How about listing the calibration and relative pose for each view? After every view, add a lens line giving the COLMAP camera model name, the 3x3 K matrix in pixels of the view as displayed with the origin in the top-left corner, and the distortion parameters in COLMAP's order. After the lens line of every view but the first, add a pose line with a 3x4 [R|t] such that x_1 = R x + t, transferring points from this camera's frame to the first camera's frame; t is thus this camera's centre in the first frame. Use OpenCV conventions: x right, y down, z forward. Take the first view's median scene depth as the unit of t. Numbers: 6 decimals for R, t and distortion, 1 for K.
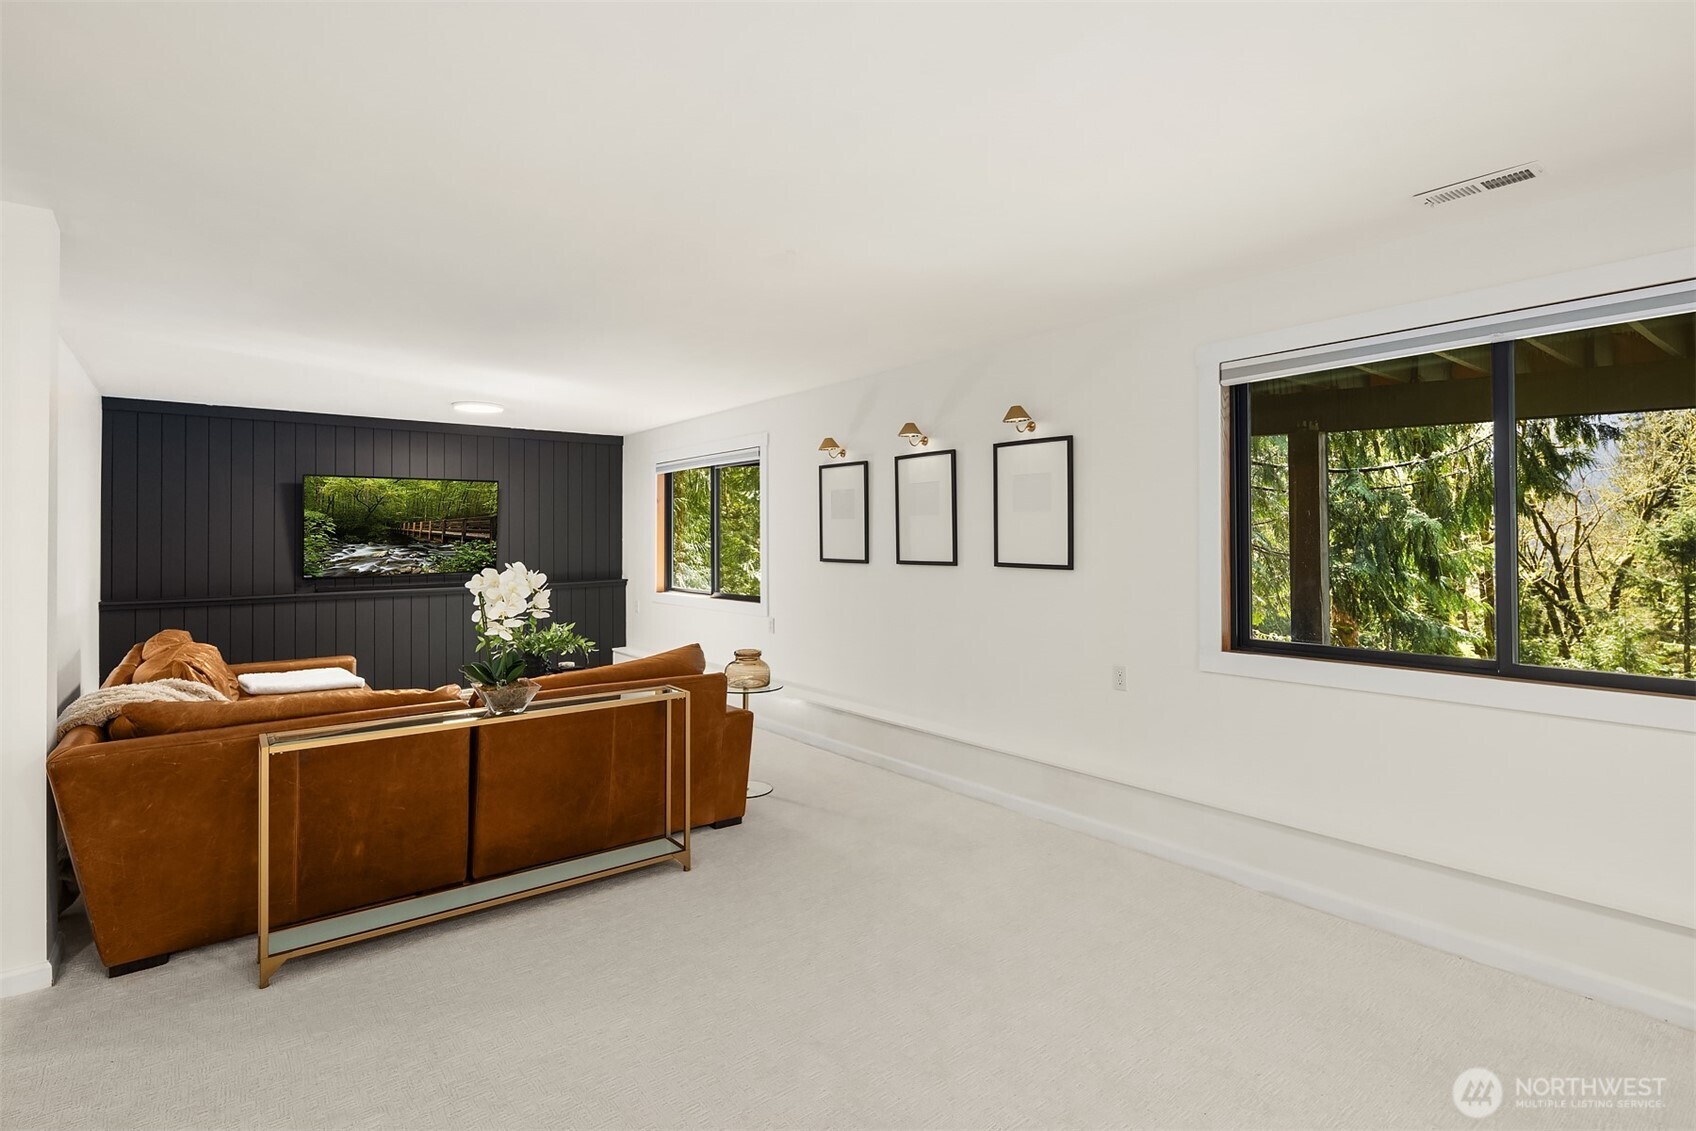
lens RADIAL K [[822.3, 0, 861.8], [0, 822.3, 524.8], [0, 0, 1]] dist [0.005991, -0.000593]
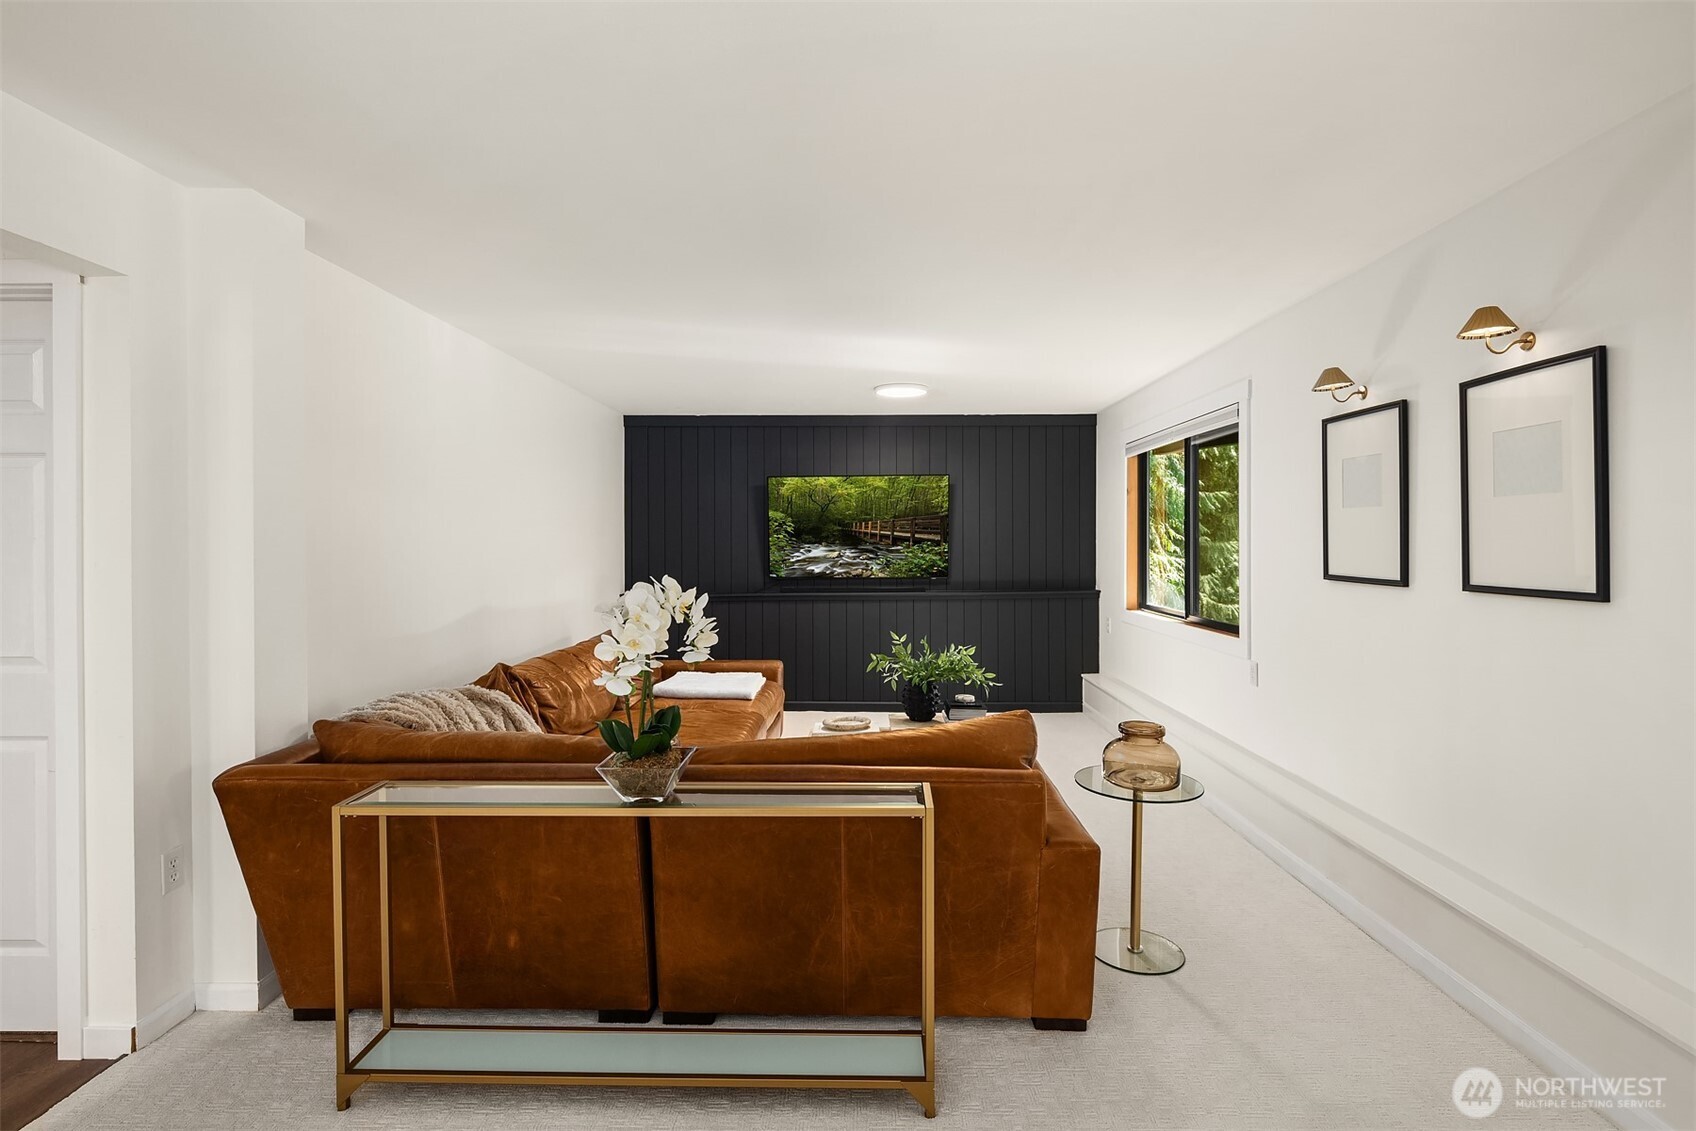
lens RADIAL K [[822.3, 0, 879.9], [0, 822.3, 544.5], [0, 0, 1]] dist [0.005991, -0.000593]
pose [[0.778764, 0.007164, -0.627276, 0.065604], [0.006357, 0.999793, 0.019311, 0.004760], [0.627285, -0.019027, 0.778557, 0.293648]]
